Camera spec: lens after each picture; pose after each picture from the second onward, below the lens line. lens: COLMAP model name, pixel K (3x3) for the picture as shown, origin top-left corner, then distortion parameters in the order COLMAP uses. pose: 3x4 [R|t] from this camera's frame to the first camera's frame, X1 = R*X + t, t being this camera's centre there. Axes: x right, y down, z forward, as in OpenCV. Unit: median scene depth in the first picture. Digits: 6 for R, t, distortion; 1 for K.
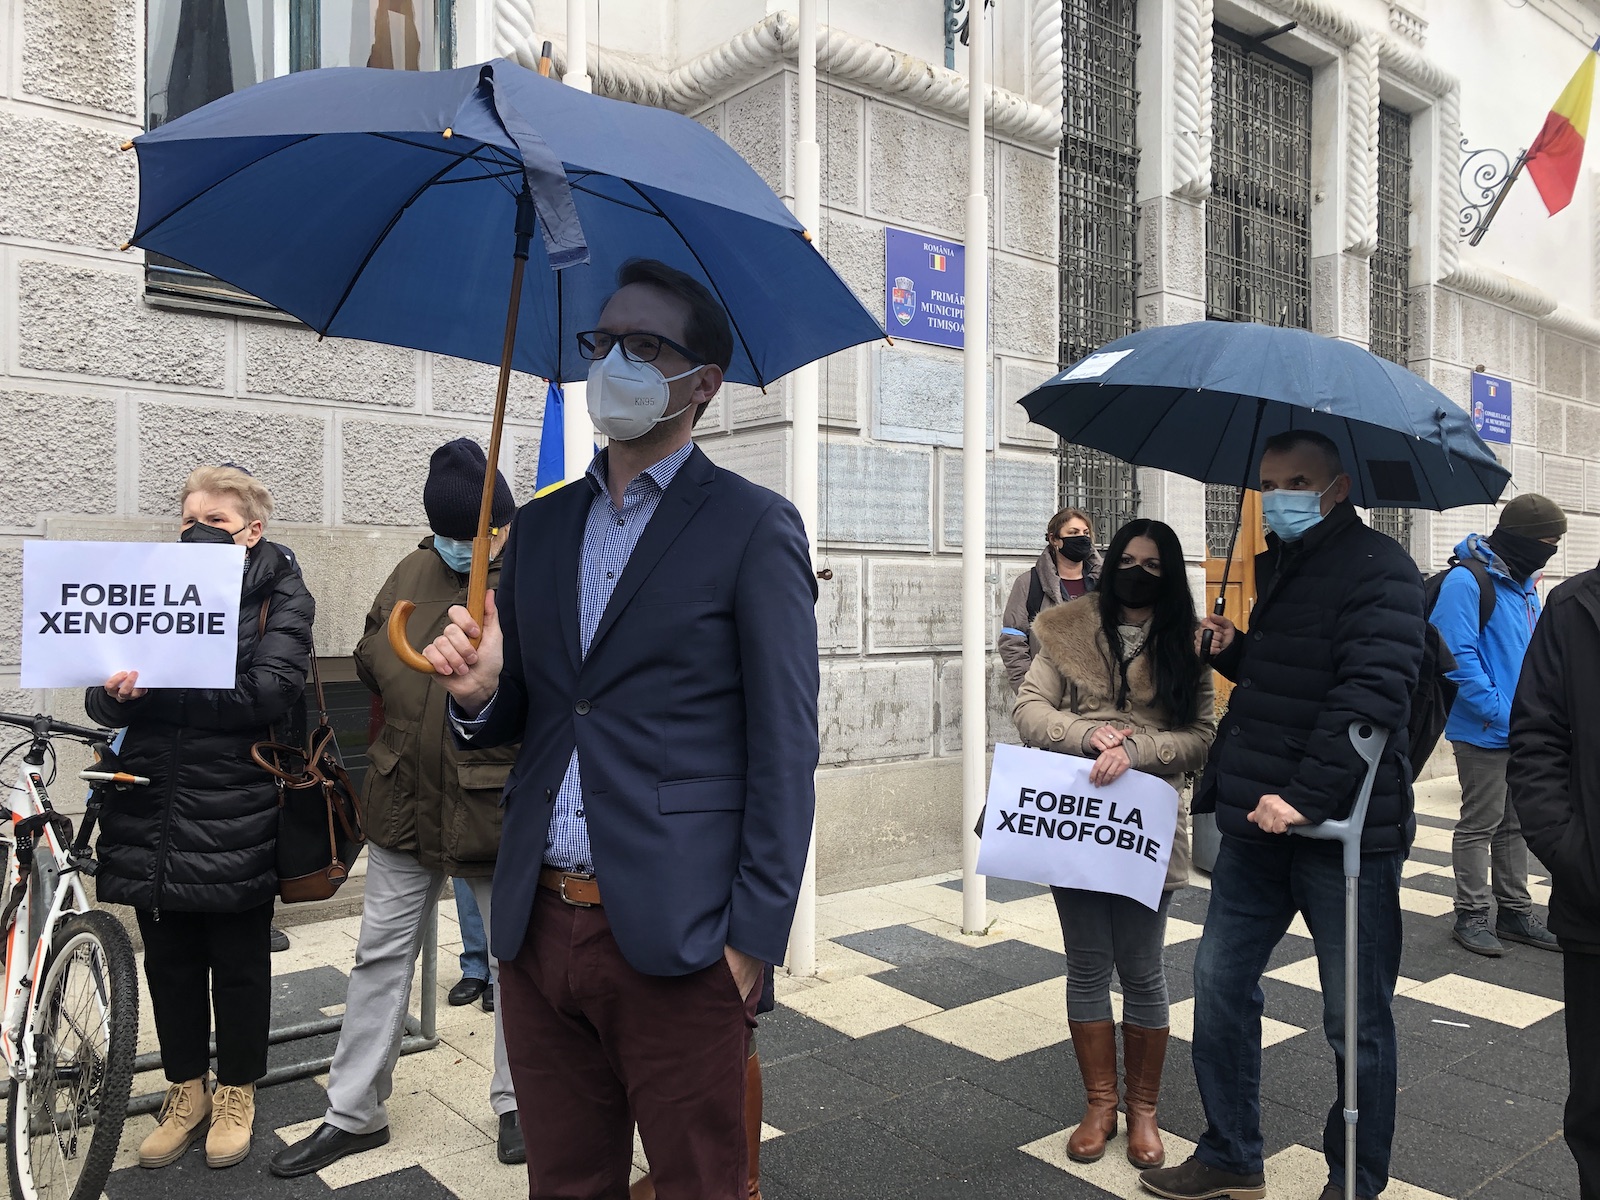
lens RADIAL K [[1380.7, 0, 802.0], [0, 1380.7, 607.6], [0, 0, 1]] dist [0.026926, 0.005357]
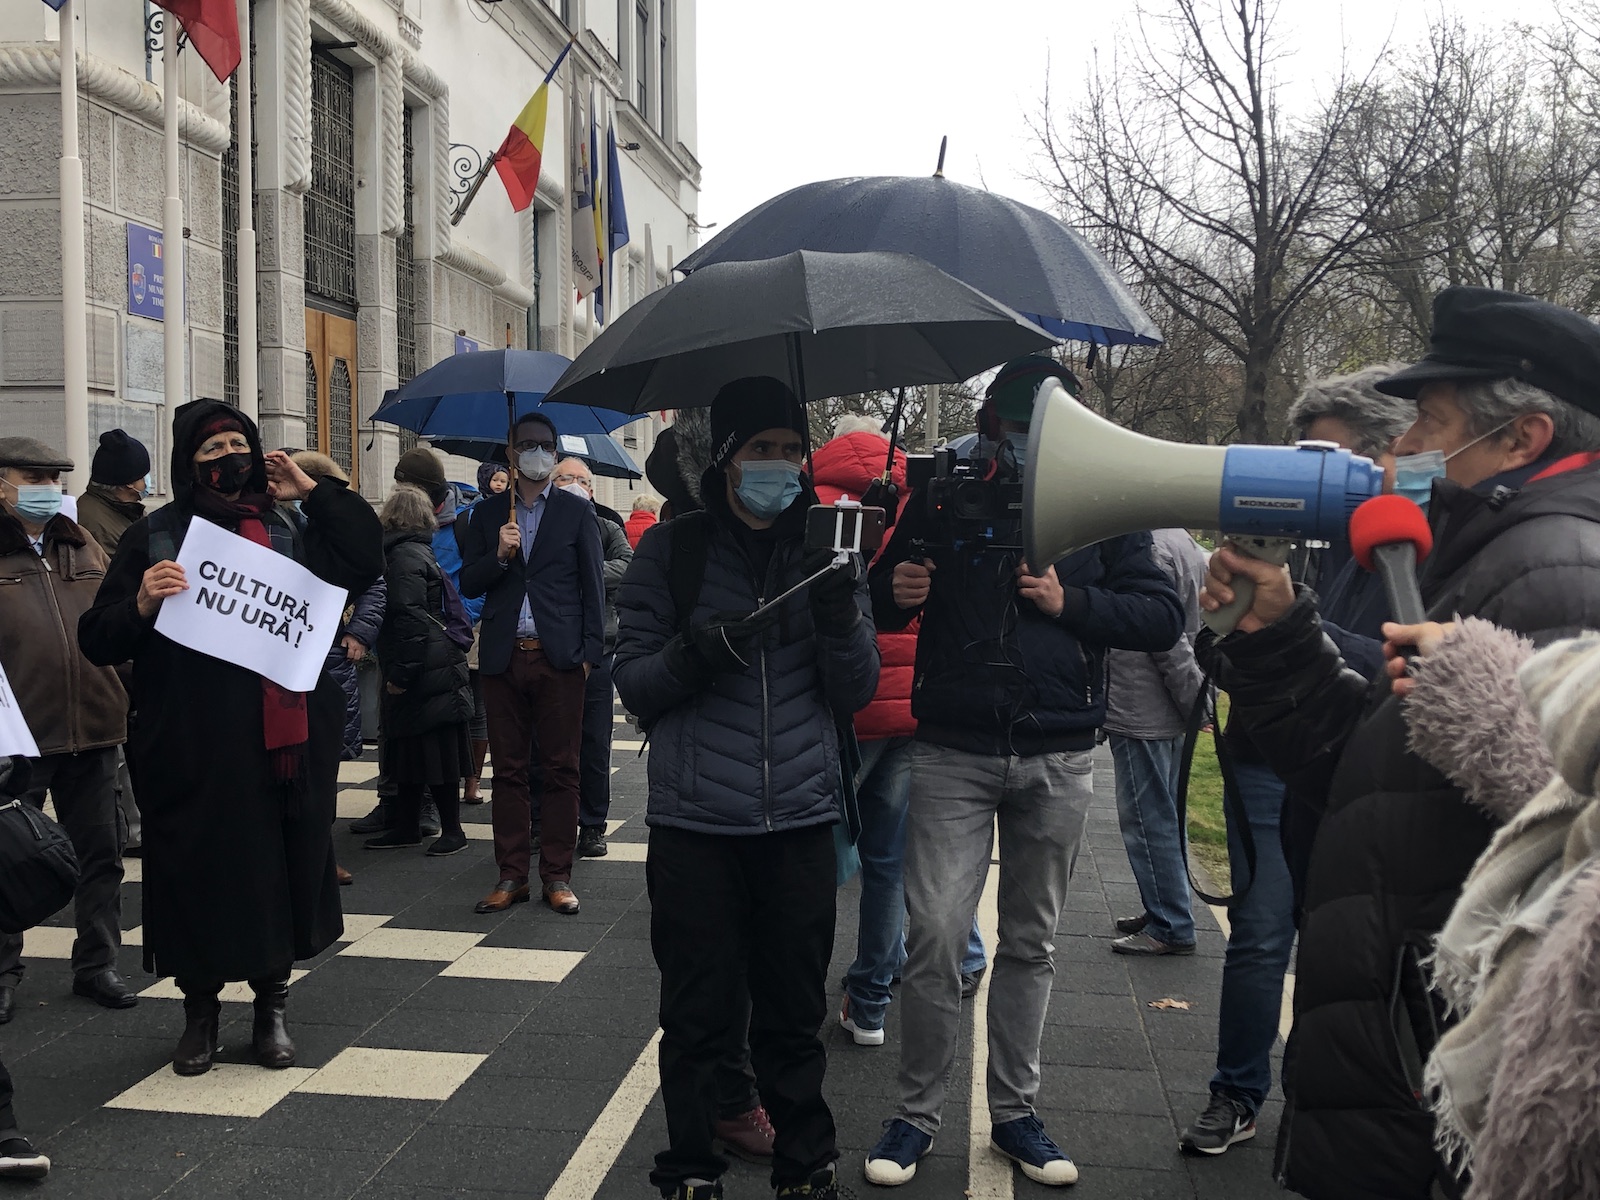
lens RADIAL K [[1840.5, 0, 799.9], [0, 1840.5, 564.6], [0, 0, 1]] dist [0.180448, -0.435534]
pose [[0.738398, -0.009596, 0.674297, -0.413917], [-0.005275, 0.999786, 0.020004, -0.009427], [-0.674345, -0.018327, 0.738189, -0.407112]]
